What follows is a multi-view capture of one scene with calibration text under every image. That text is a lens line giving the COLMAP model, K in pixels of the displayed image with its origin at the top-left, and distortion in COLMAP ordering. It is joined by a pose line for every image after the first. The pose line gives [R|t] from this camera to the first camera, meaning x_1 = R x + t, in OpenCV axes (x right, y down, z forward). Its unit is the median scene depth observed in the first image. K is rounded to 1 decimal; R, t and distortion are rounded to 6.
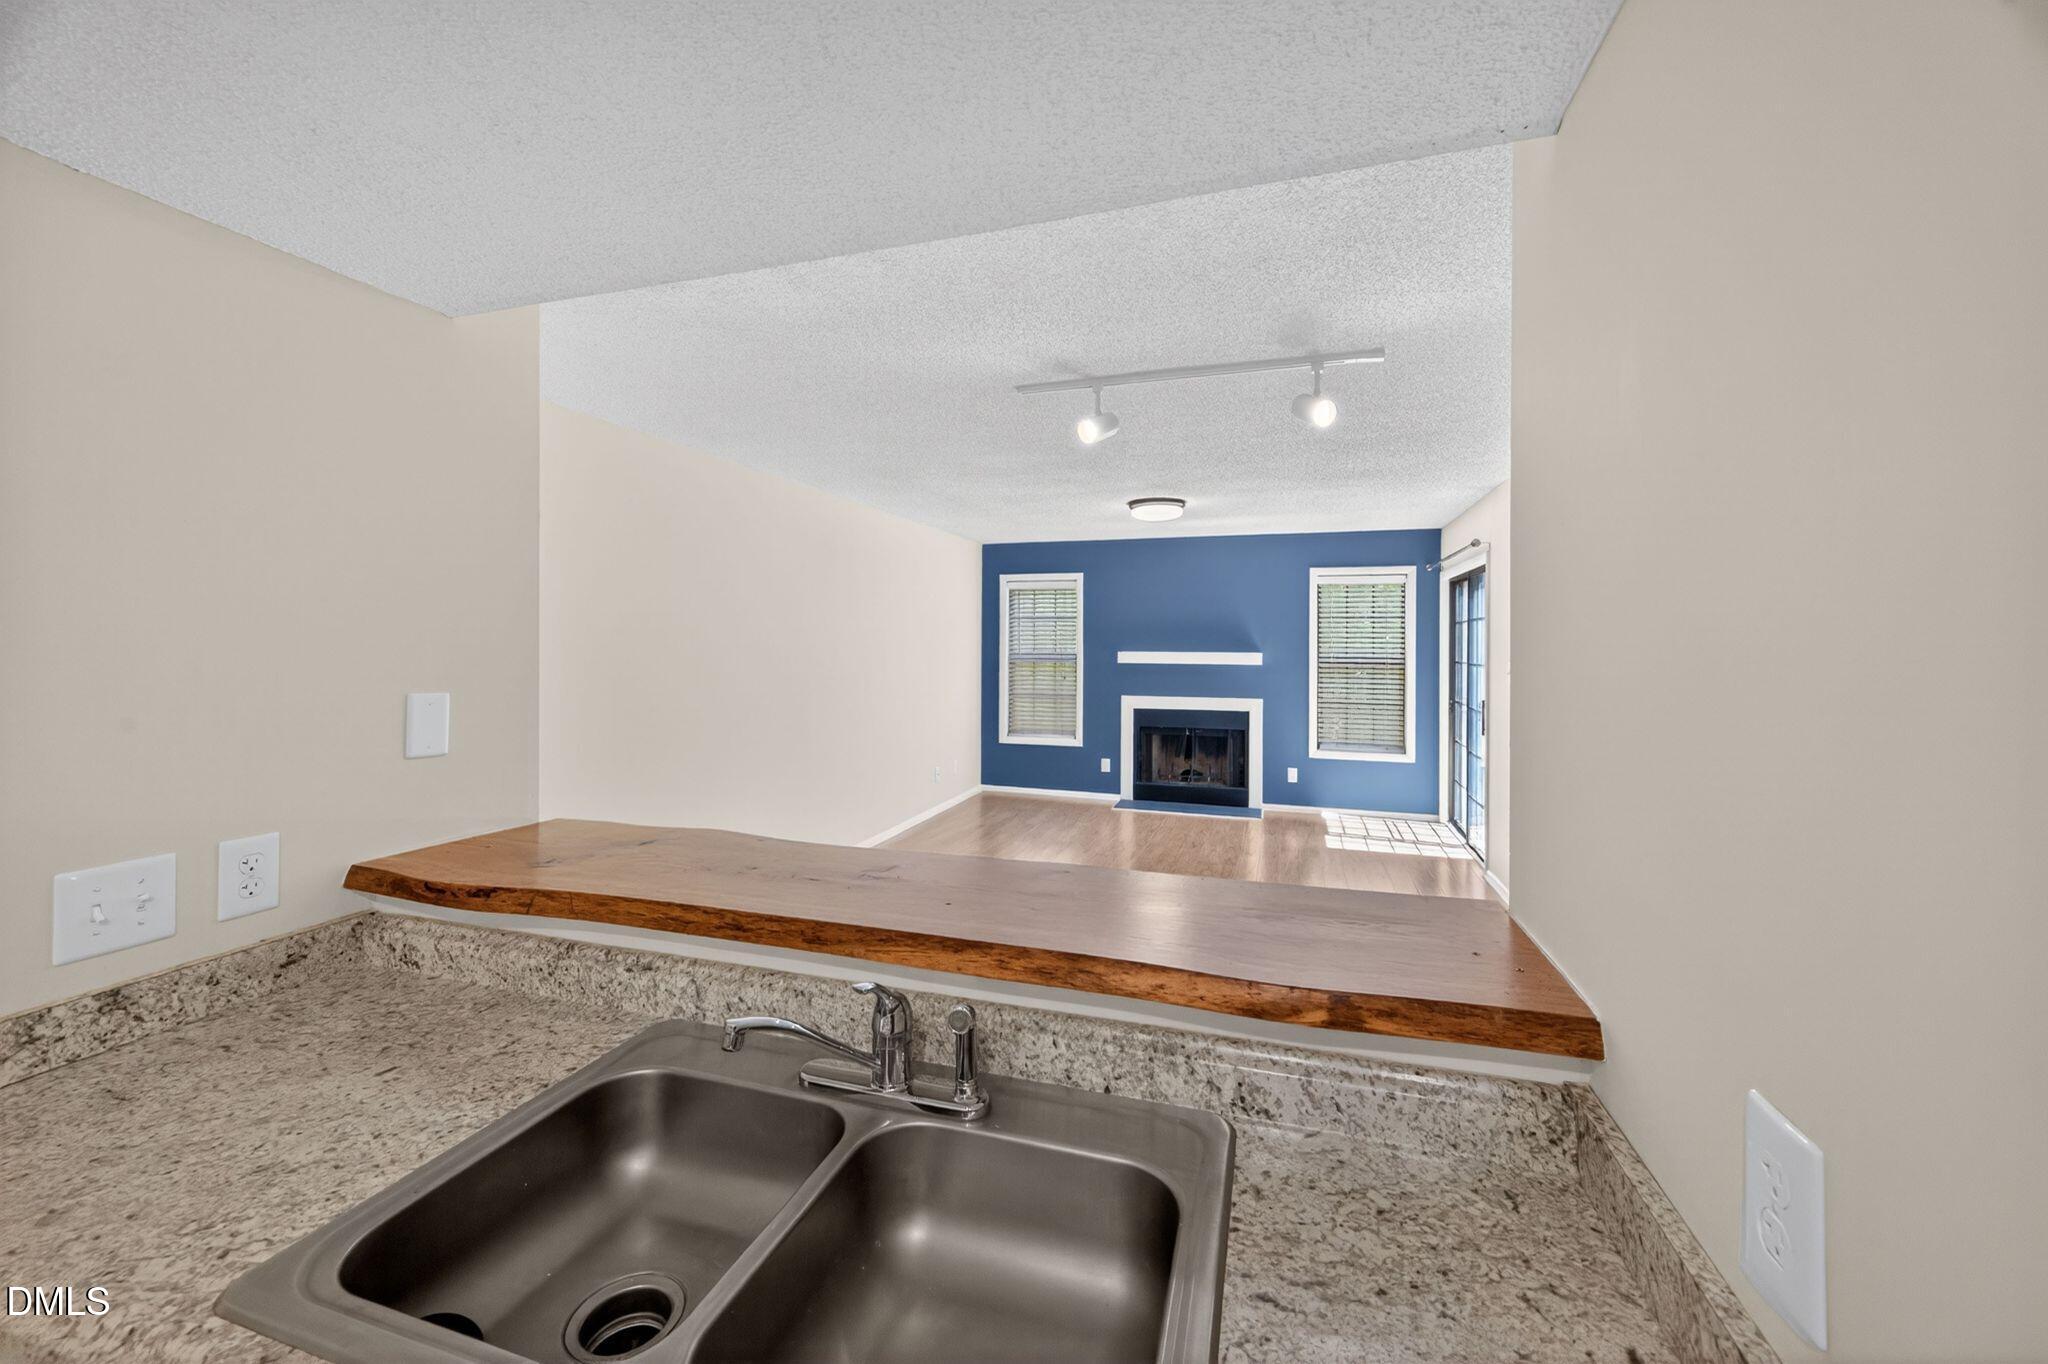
lens RADIAL K [[797.6, 0, 1019.3], [0, 797.6, 643.0], [0, 0, 1]] dist [0.000321, -0.000036]
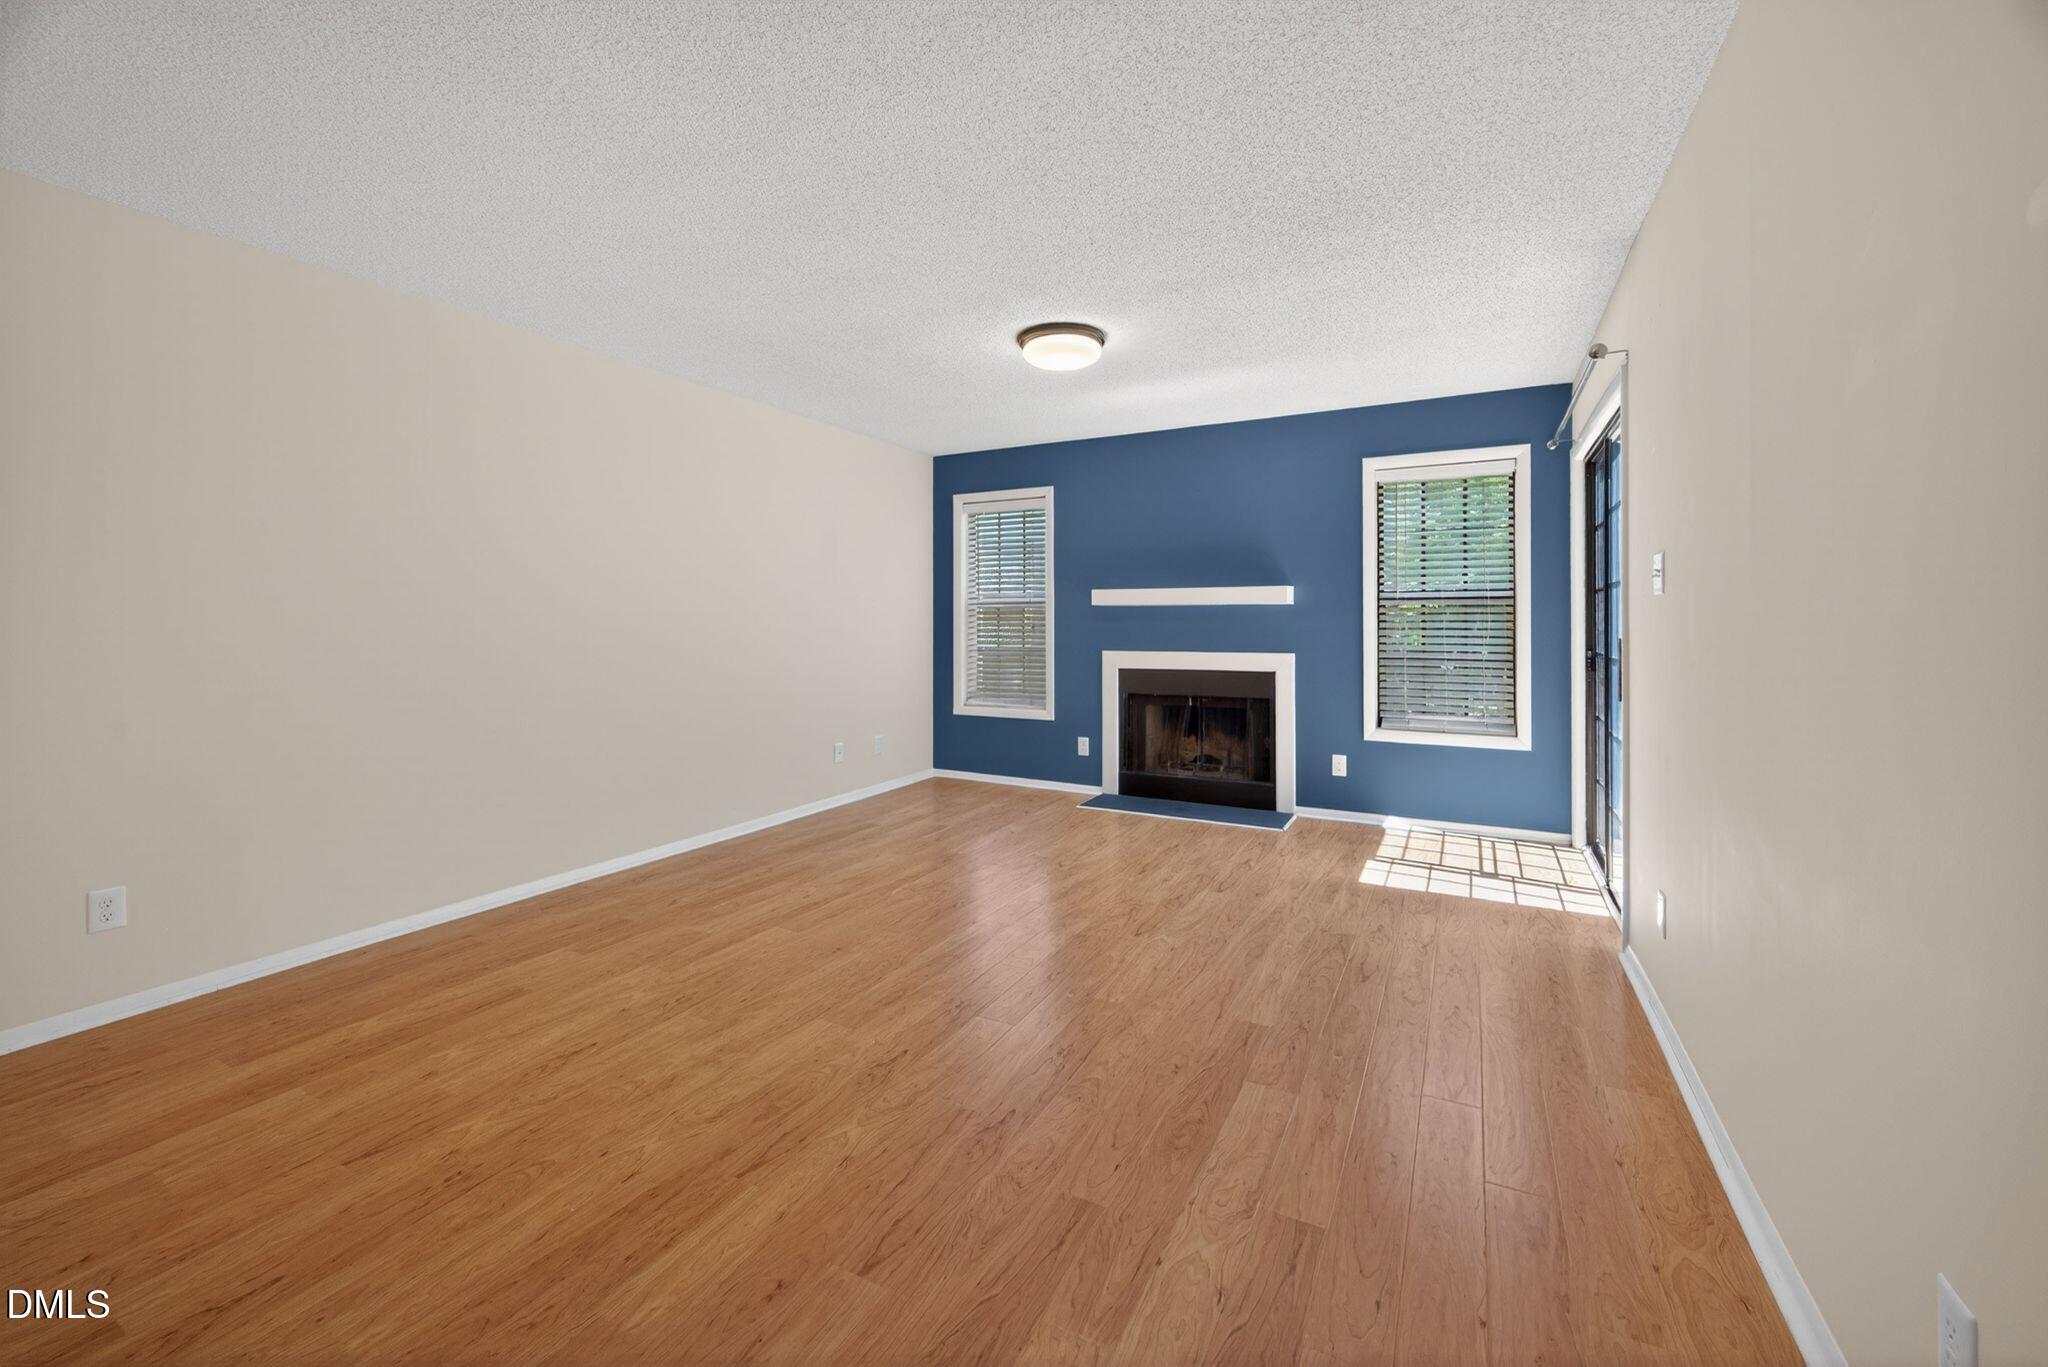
lens RADIAL K [[817.7, 0, 1027.0], [0, 817.7, 616.4], [0, 0, 1]] dist [0.001027, -0.000046]
pose [[0.984956, -0.008344, -0.172604, 0.198651], [0.006879, 0.999935, -0.009082, 0.042868], [0.172668, 0.007758, 0.984950, 0.265600]]
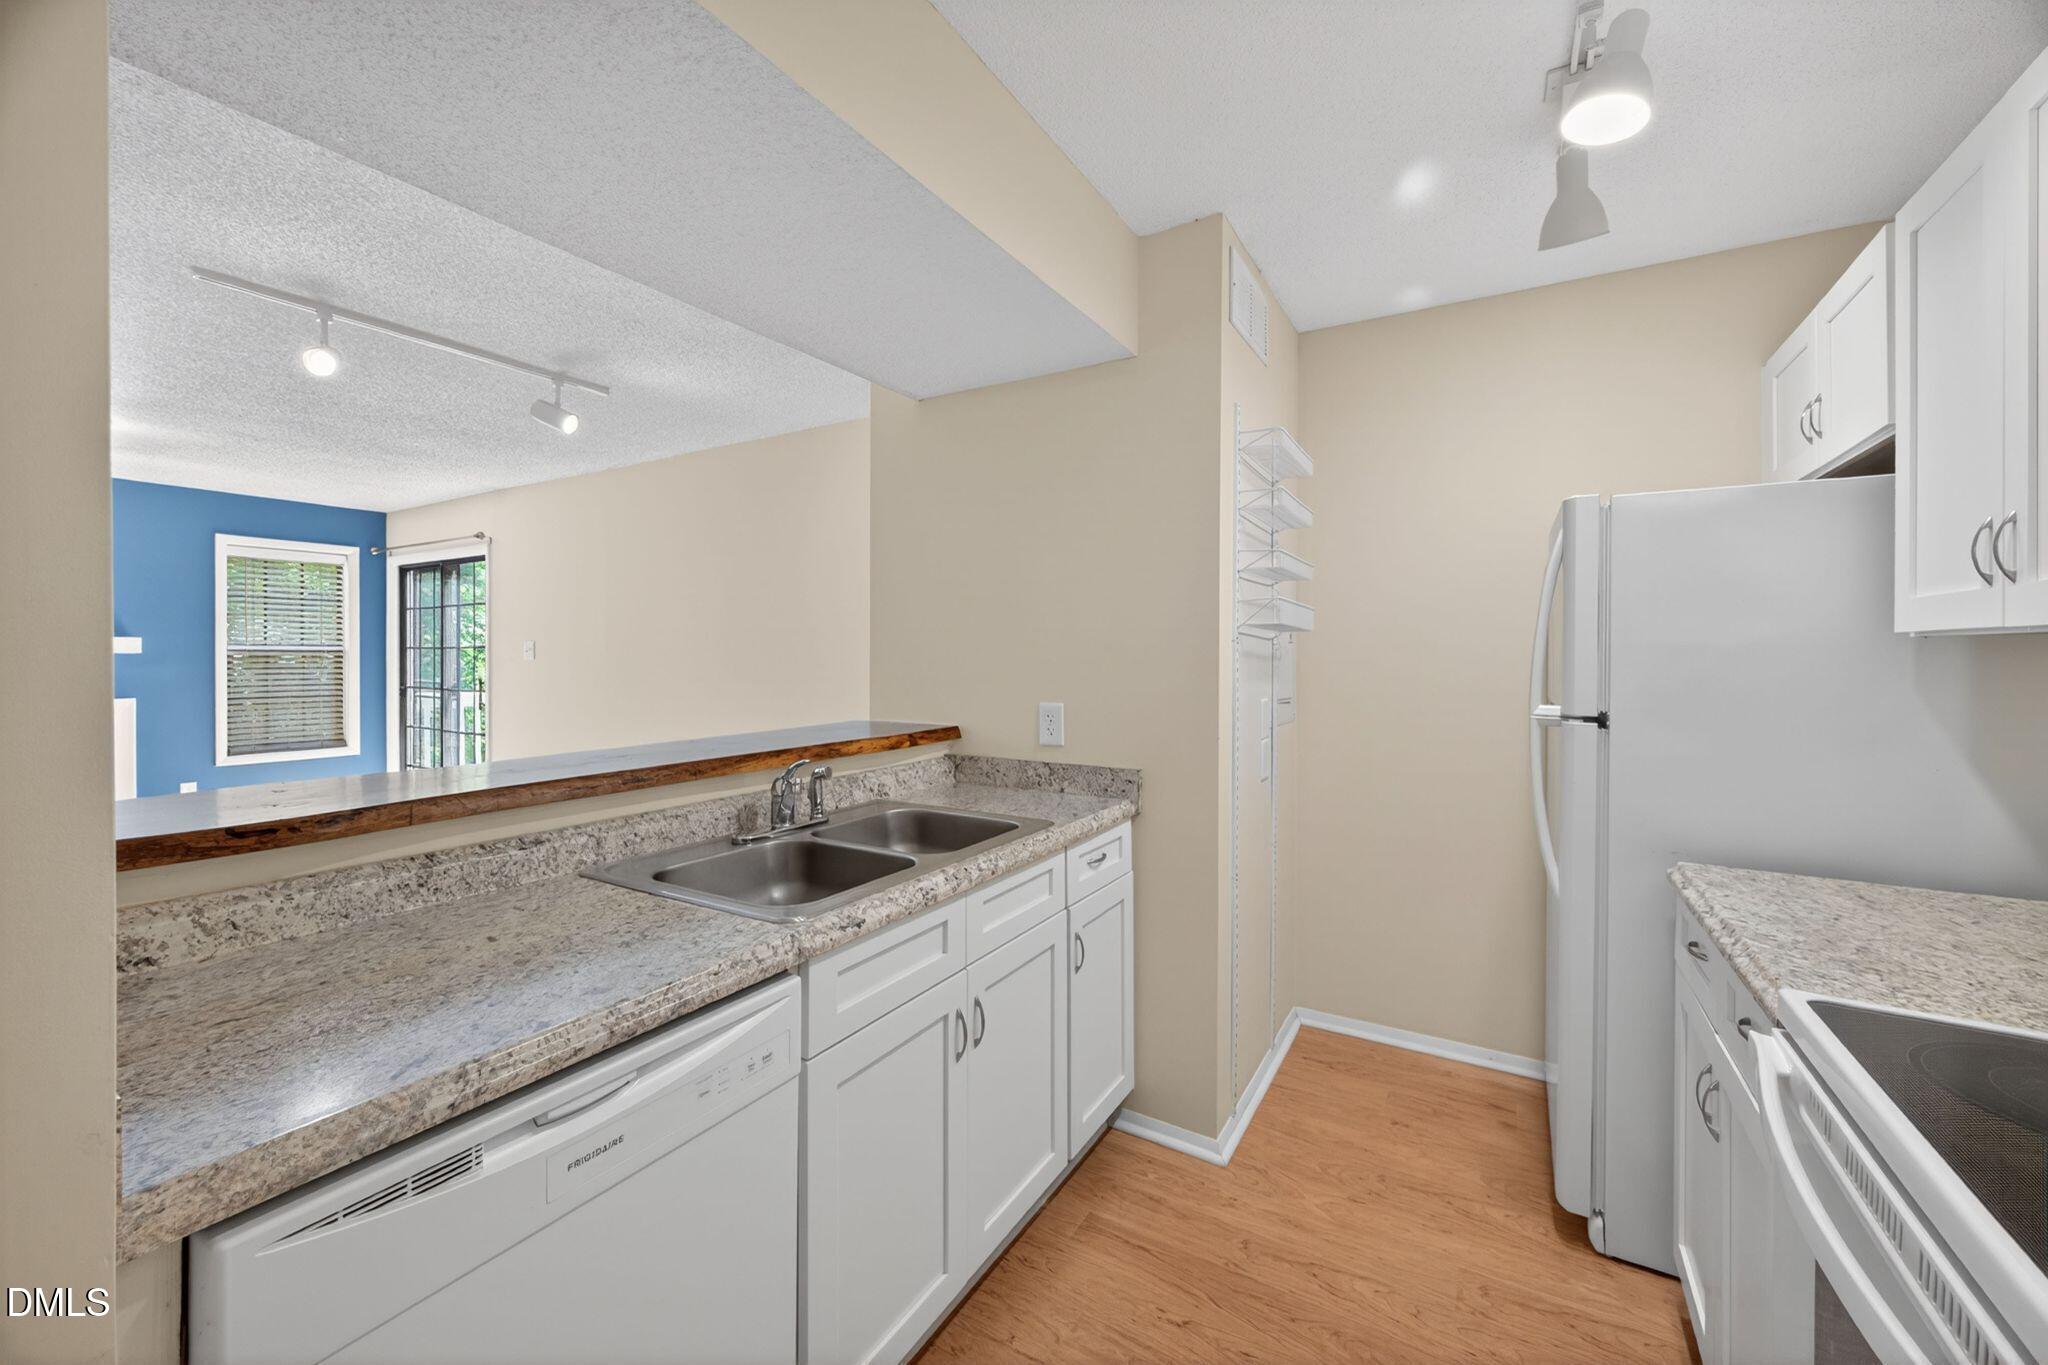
lens RADIAL K [[808.0, 0, 1019.1], [0, 808.0, 655.4], [0, 0, 1]] dist [-0.000322, -0.000069]
pose [[0.228936, -0.007346, 0.973414, -0.245338], [0.000093, 0.999972, 0.007524, 0.023078], [-0.973442, -0.001632, 0.228930, 0.014090]]
